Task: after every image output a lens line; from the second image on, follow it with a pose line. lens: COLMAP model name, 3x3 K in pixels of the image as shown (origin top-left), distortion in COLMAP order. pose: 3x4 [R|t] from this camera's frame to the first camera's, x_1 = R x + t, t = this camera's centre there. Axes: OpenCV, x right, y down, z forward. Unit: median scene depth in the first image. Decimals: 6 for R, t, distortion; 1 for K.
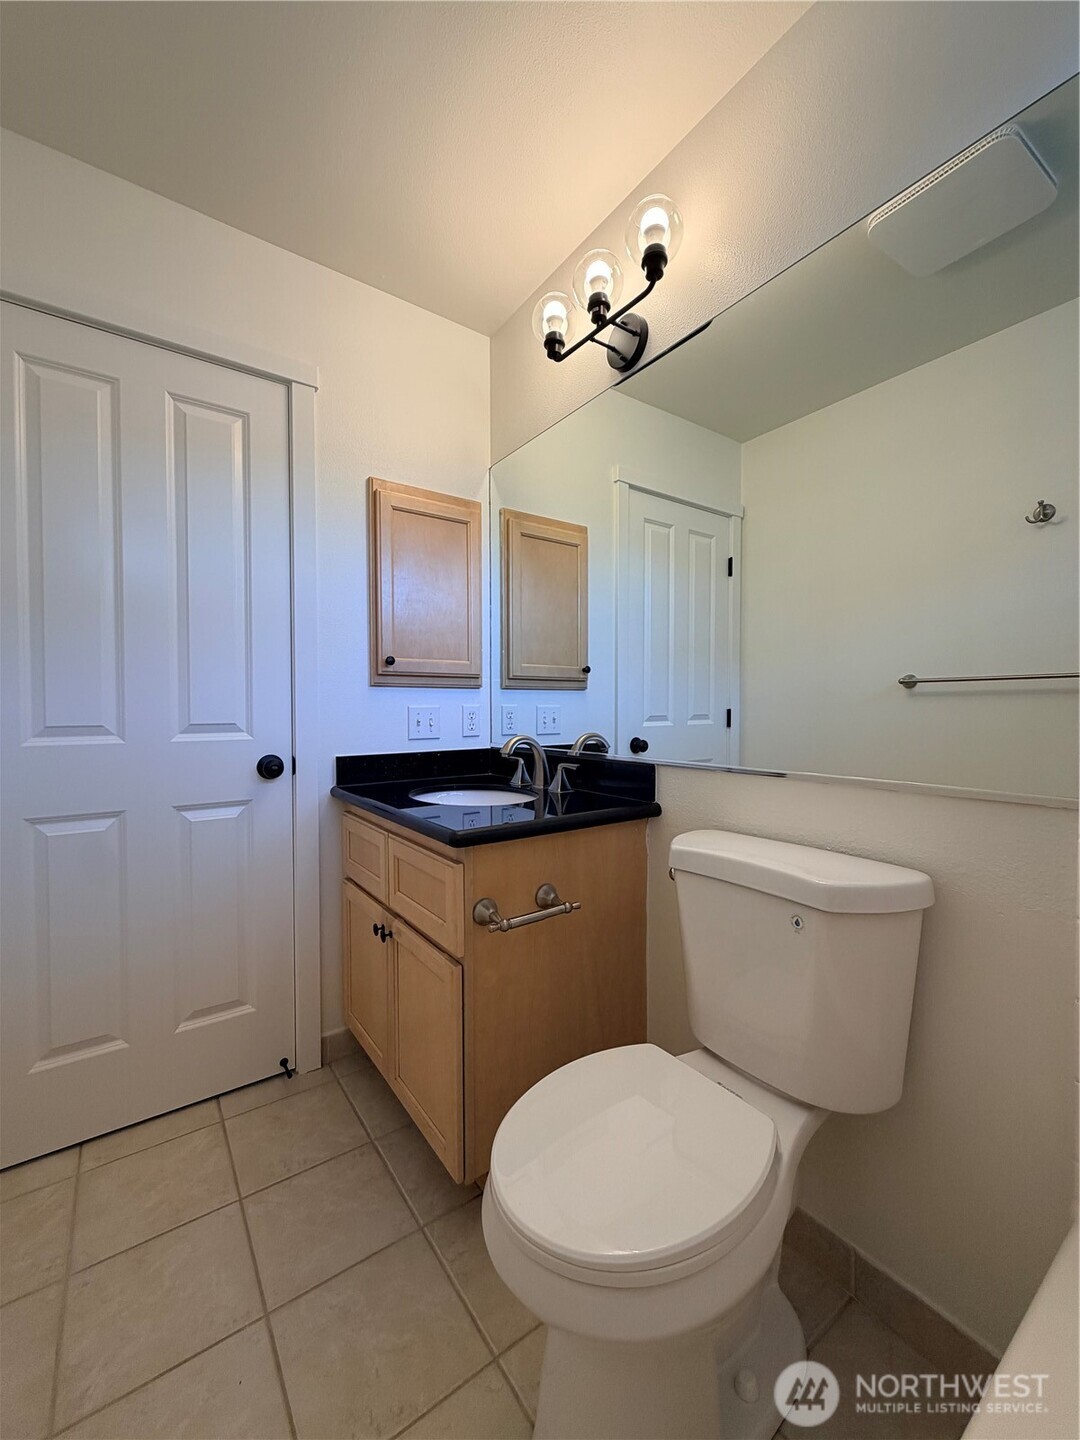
lens RADIAL K [[574.5, 0, 541.1], [0, 574.5, 714.4], [0, 0, 1]] dist [0.001193, -0.000405]
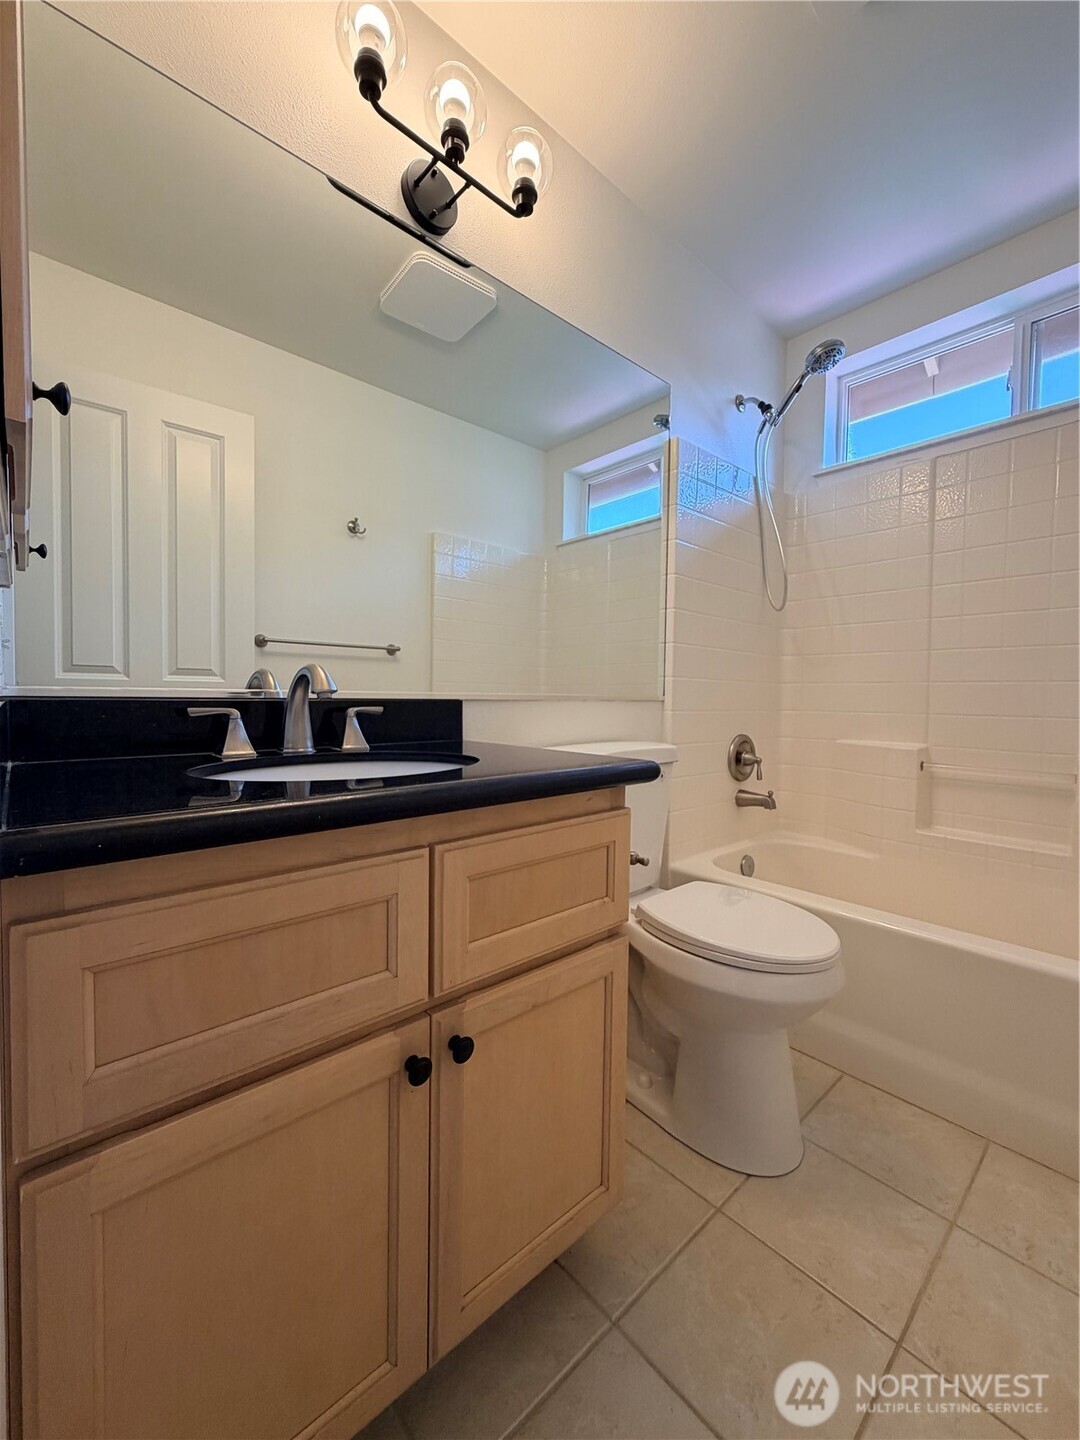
lens RADIAL K [[576.2, 0, 539.2], [0, 576.2, 717.6], [0, 0, 1]] dist [-0.000741, -0.000156]
pose [[-0.106856, -0.028819, 0.993857, -0.858090], [0.007482, 0.999528, 0.029788, 0.102420], [-0.994246, 0.010619, -0.106590, 1.111601]]
